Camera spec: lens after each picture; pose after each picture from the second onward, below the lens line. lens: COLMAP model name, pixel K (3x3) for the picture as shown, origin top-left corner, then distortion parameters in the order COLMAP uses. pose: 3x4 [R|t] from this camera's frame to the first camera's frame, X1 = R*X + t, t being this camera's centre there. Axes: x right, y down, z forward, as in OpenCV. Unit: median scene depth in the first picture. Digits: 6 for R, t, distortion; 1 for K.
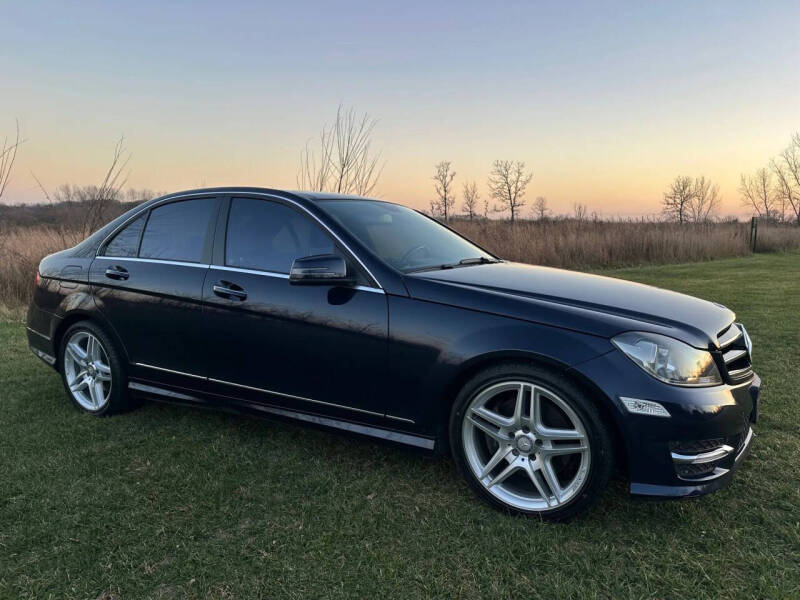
lens RADIAL K [[555.3, 0, 400.0], [0, 555.3, 300.0], [0, 0, 1]] dist [0.102020, -0.131792]
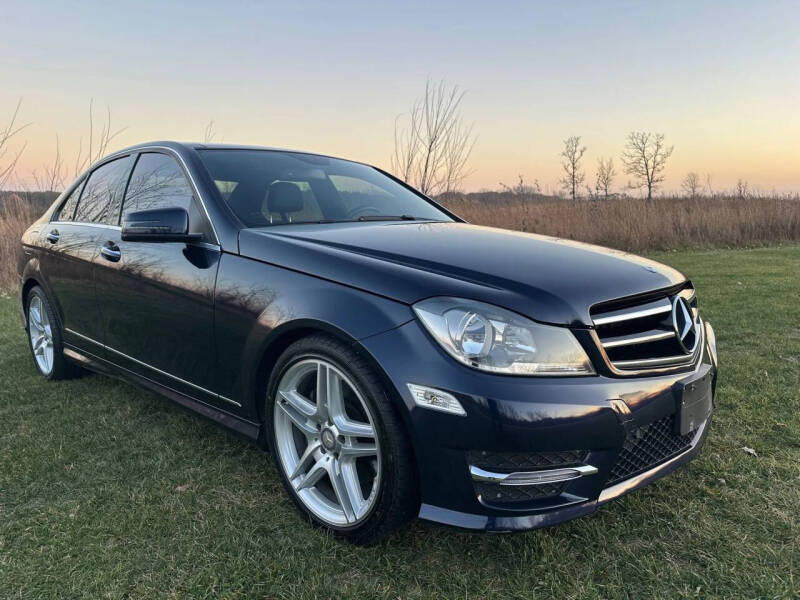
lens RADIAL K [[561.9, 0, 400.0], [0, 561.9, 300.0], [0, 0, 1]] dist [0.019707, -0.031562]
pose [[0.972424, 0.020448, -0.232321, 0.069187], [-0.014047, 0.999476, 0.029173, 0.005388], [0.232796, -0.025105, 0.972202, 0.037328]]
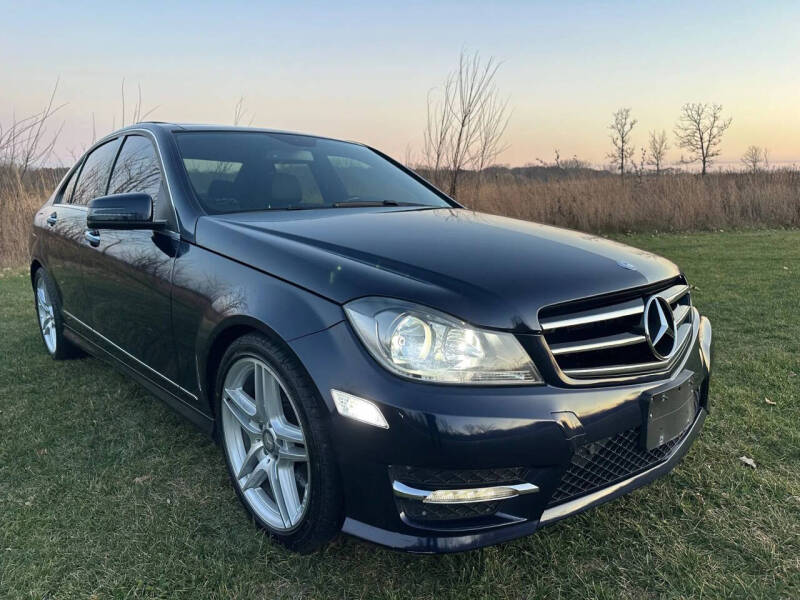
lens RADIAL K [[567.5, 0, 395.8], [0, 567.5, 298.3], [0, 0, 1]] dist [-0.004343, -0.002134]
pose [[0.950293, 0.044685, -0.308133, 0.084697], [-0.024544, 0.997319, 0.068934, 0.001513], [0.310387, -0.057945, 0.948843, 0.048299]]
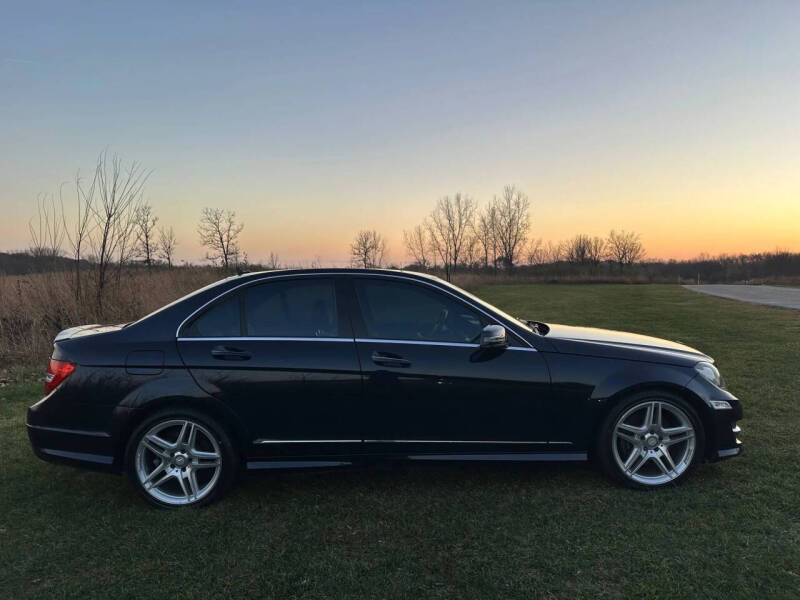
lens RADIAL K [[555.3, 0, 400.0], [0, 555.3, 300.0], [0, 0, 1]] dist [0.102020, -0.131792]
pose [[0.852933, -0.034545, 0.520875, -0.162384], [0.076548, 0.995299, -0.059338, -0.012837], [-0.516377, 0.090483, 0.851568, 0.000031]]
